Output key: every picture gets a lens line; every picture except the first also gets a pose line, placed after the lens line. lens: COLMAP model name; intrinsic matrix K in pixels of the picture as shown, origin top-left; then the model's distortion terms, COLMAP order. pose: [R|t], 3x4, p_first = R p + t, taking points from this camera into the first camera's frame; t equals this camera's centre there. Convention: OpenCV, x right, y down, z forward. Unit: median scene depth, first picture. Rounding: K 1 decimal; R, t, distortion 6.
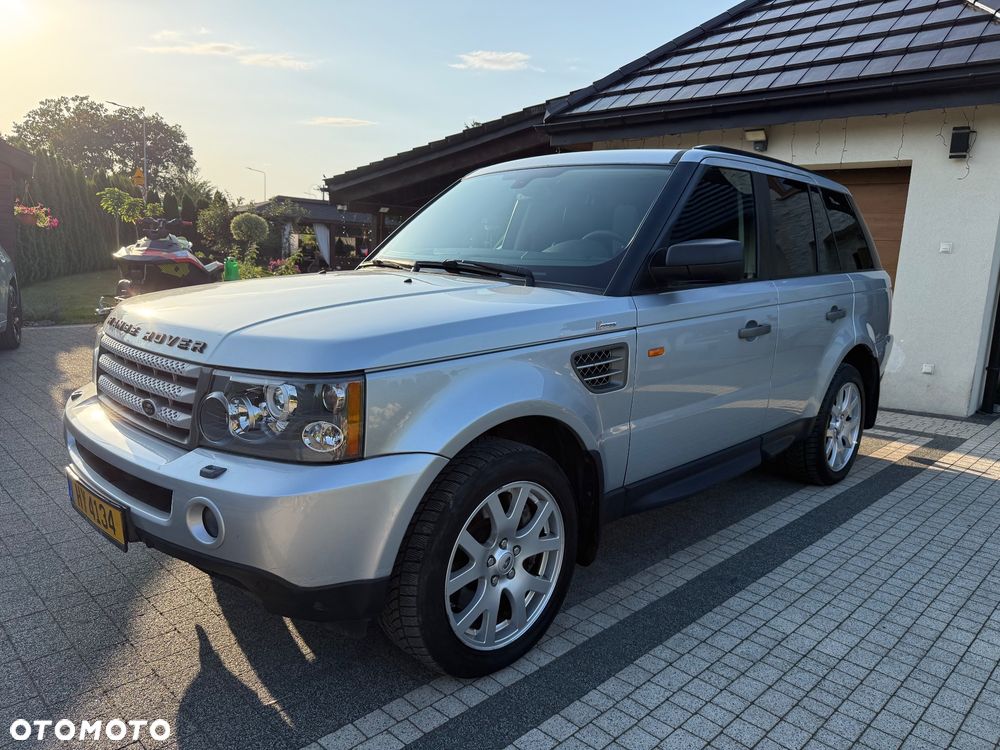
lens RADIAL K [[708.3, 0, 504.2], [0, 708.3, 376.9], [0, 0, 1]] dist [0.031252, -0.039905]
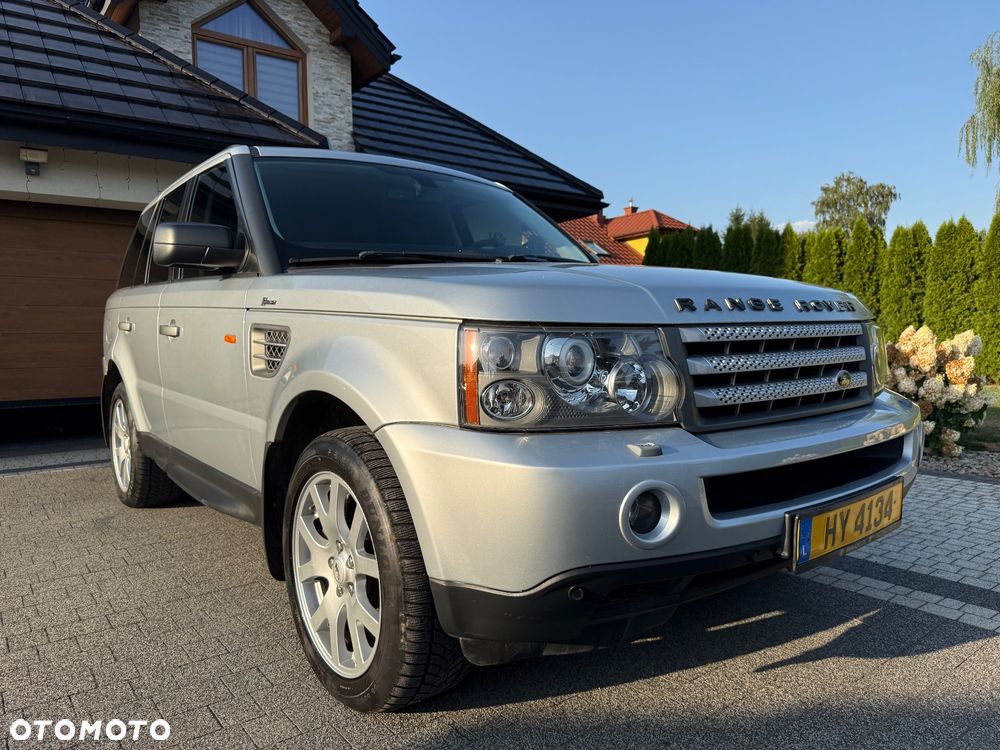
lens RADIAL K [[708.3, 0, 497.8], [0, 708.3, 381.1], [0, 0, 1]] dist [0.031252, -0.039905]
pose [[0.125627, -0.107836, 0.986199, -1.056233], [0.201423, 0.976143, 0.081078, -0.085142], [-0.971415, 0.188458, 0.144351, 0.947363]]
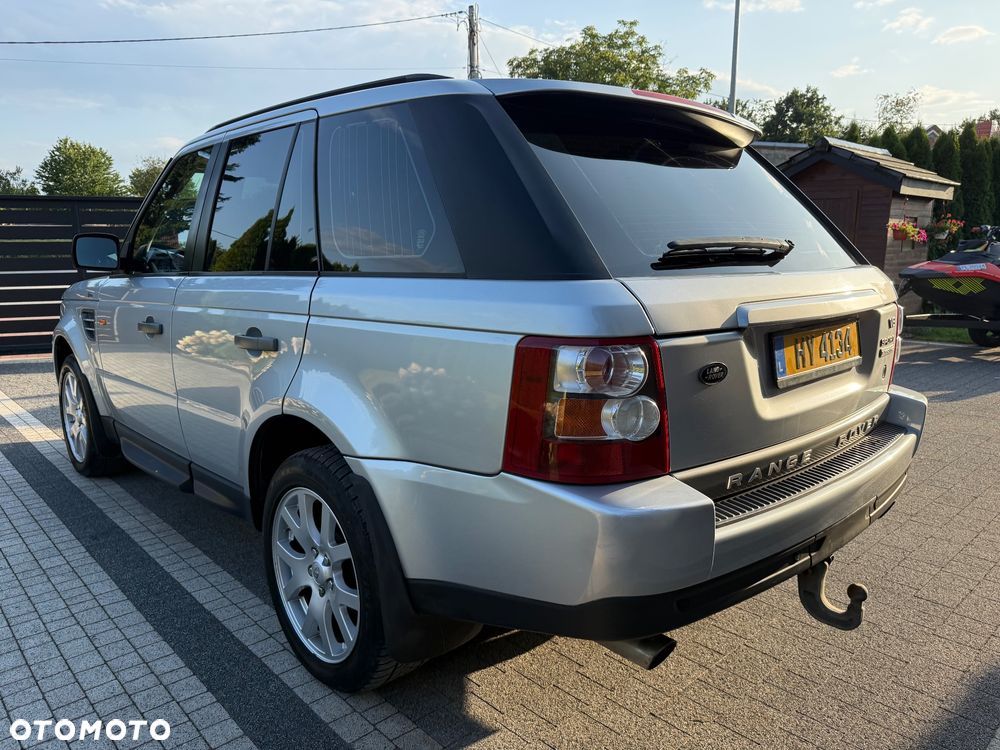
lens RADIAL K [[708.3, 0, 503.5], [0, 708.3, 379.4], [0, 0, 1]] dist [0.031252, -0.039905]
pose [[-0.030258, 0.151389, -0.988011, 1.385471], [-0.180462, 0.971393, 0.154369, -0.246413], [0.983116, 0.182970, -0.002072, 1.605579]]
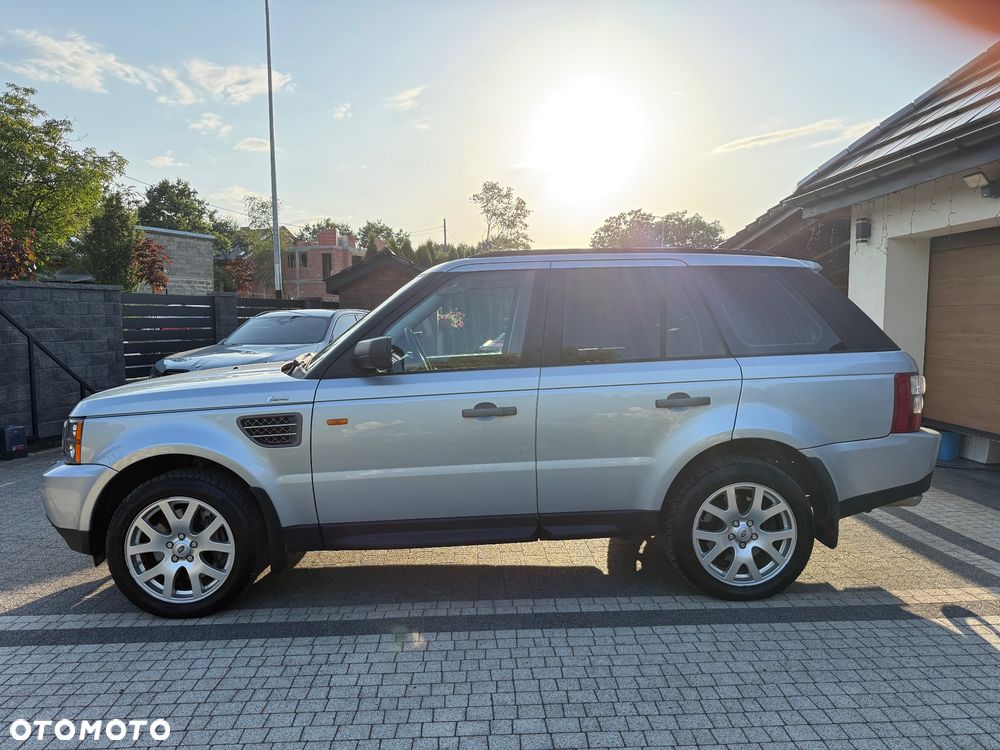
lens RADIAL K [[708.3, 0, 497.2], [0, 708.3, 380.8], [0, 0, 1]] dist [0.031252, -0.039905]
pose [[0.732106, 0.010604, -0.681108, 1.213258], [-0.084795, 0.993521, -0.075676, -0.033878], [0.675892, 0.113157, 0.728262, 0.222812]]
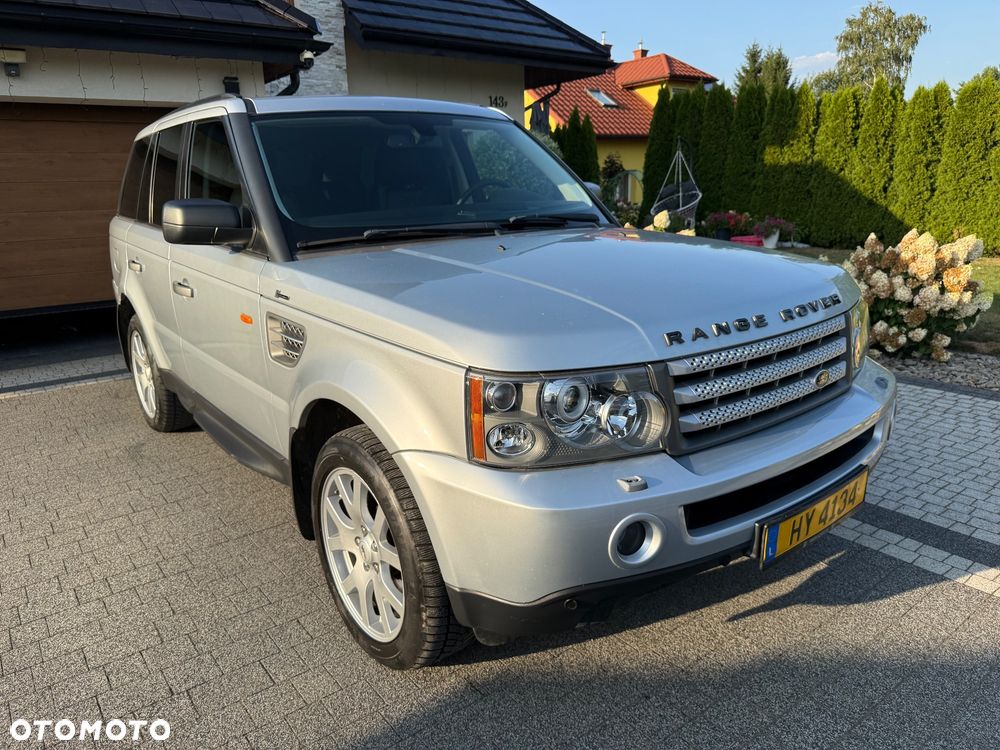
lens RADIAL K [[708.3, 0, 497.7], [0, 708.3, 377.8], [0, 0, 1]] dist [0.031252, -0.039905]
pose [[0.127339, -0.303924, 0.944148, -1.078501], [0.216730, 0.937420, 0.272528, -0.234258], [-0.967891, 0.169922, 0.185239, 0.912741]]
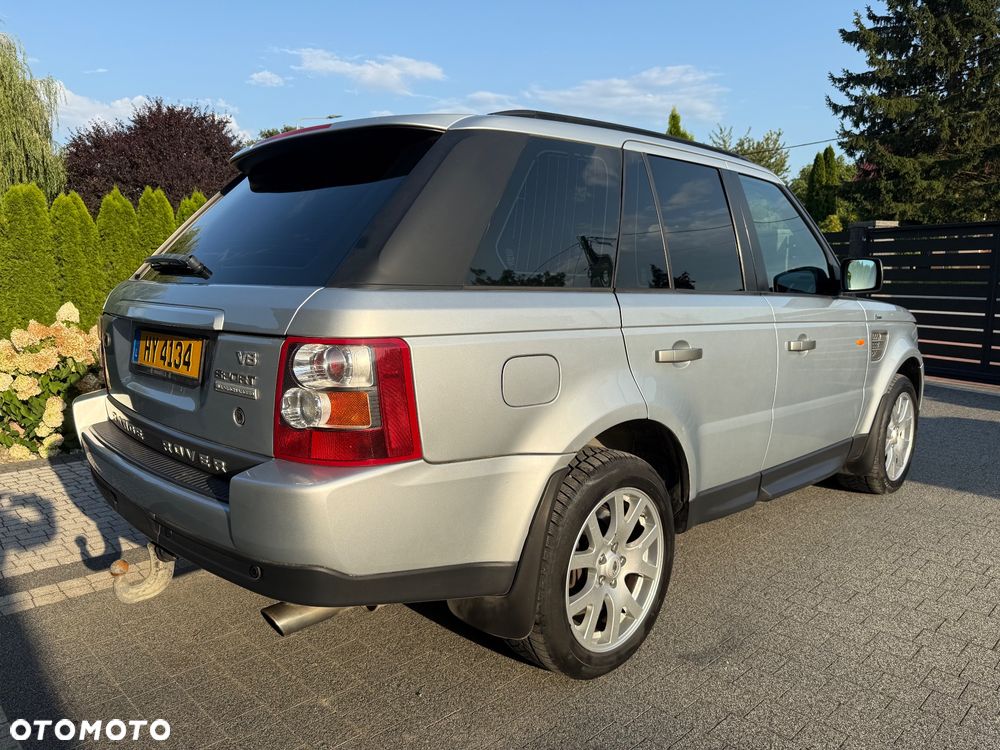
lens RADIAL K [[708.3, 0, 492.7], [0, 708.3, 379.0], [0, 0, 1]] dist [0.031252, -0.039905]
pose [[-0.999118, -0.041749, 0.004395, 0.378771], [-0.038072, 0.945232, 0.324170, -0.448450], [-0.017688, 0.323717, -0.945989, 2.583902]]
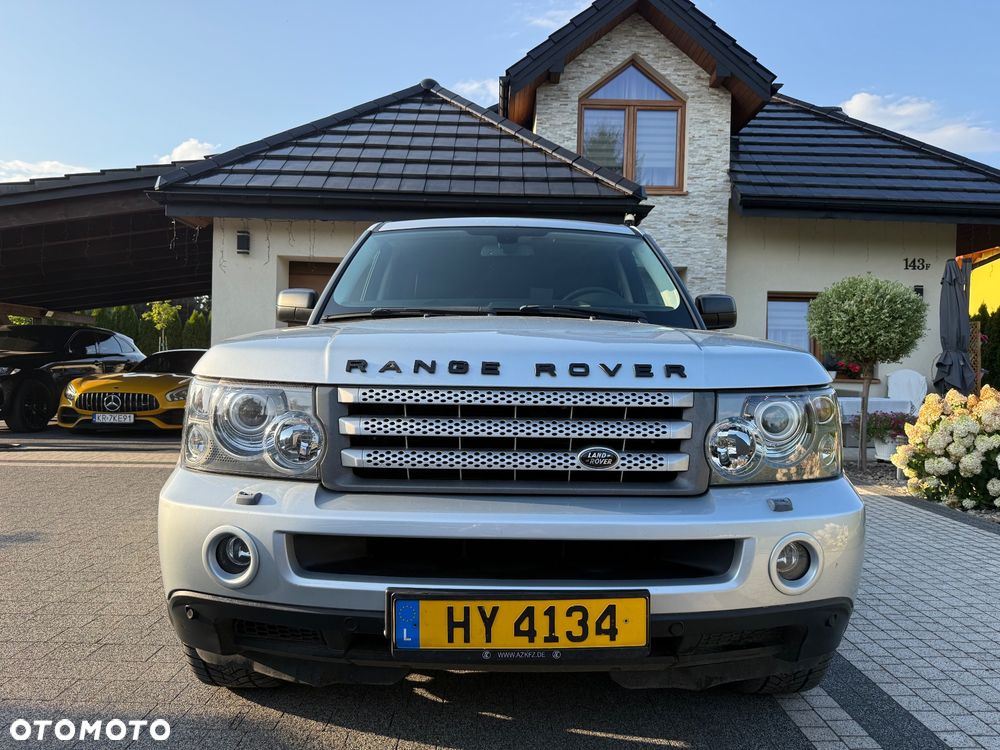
lens RADIAL K [[708.3, 0, 500.9], [0, 708.3, 380.9], [0, 0, 1]] dist [0.031252, -0.039905]
pose [[0.703472, -0.038218, 0.709694, -0.804914], [0.136519, 0.987225, -0.082159, 0.006799], [-0.697488, 0.154683, 0.699703, 0.390643]]
